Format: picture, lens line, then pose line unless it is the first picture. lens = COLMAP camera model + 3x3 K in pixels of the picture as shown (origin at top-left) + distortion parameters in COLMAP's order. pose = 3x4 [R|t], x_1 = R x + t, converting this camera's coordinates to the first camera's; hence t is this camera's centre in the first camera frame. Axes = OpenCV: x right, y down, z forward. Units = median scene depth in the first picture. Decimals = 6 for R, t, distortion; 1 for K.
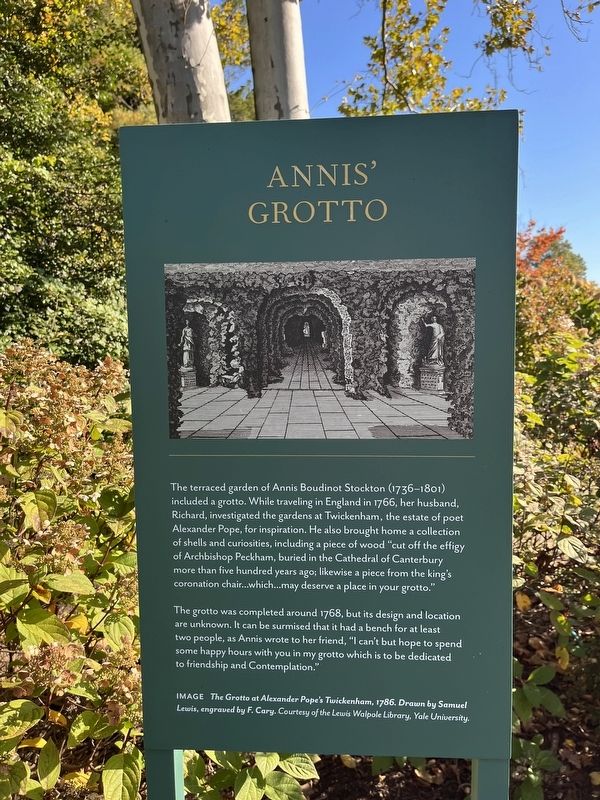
lens RADIAL K [[604.5, 0, 300.0], [0, 604.5, 400.0], [0, 0, 1]] dist [0.025518, -0.003014]
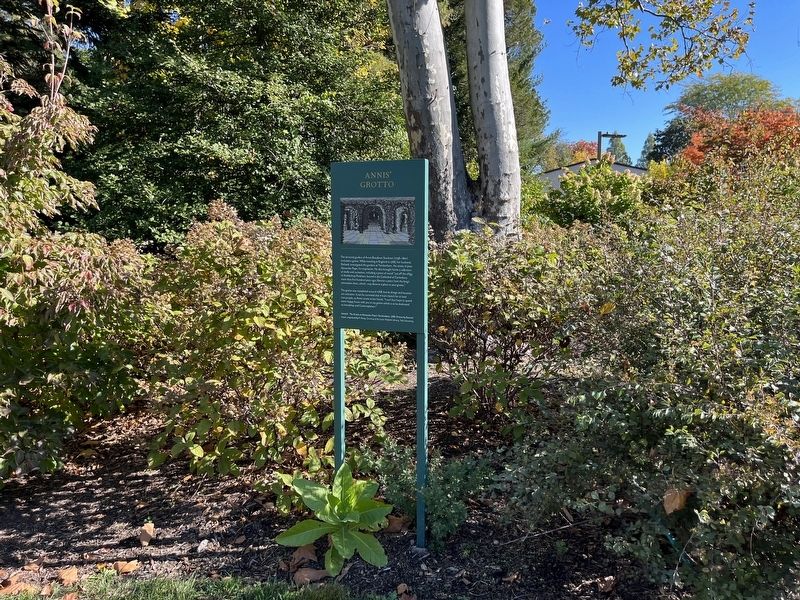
lens RADIAL K [[604.5, 0, 400.0], [0, 604.5, 300.0], [0, 0, 1]] dist [0.025518, -0.003014]
pose [[0.958830, 0.048182, -0.279862, 1.201300], [-0.037739, 0.998380, 0.042586, 0.236238], [0.281460, -0.030271, 0.959095, -2.501418]]
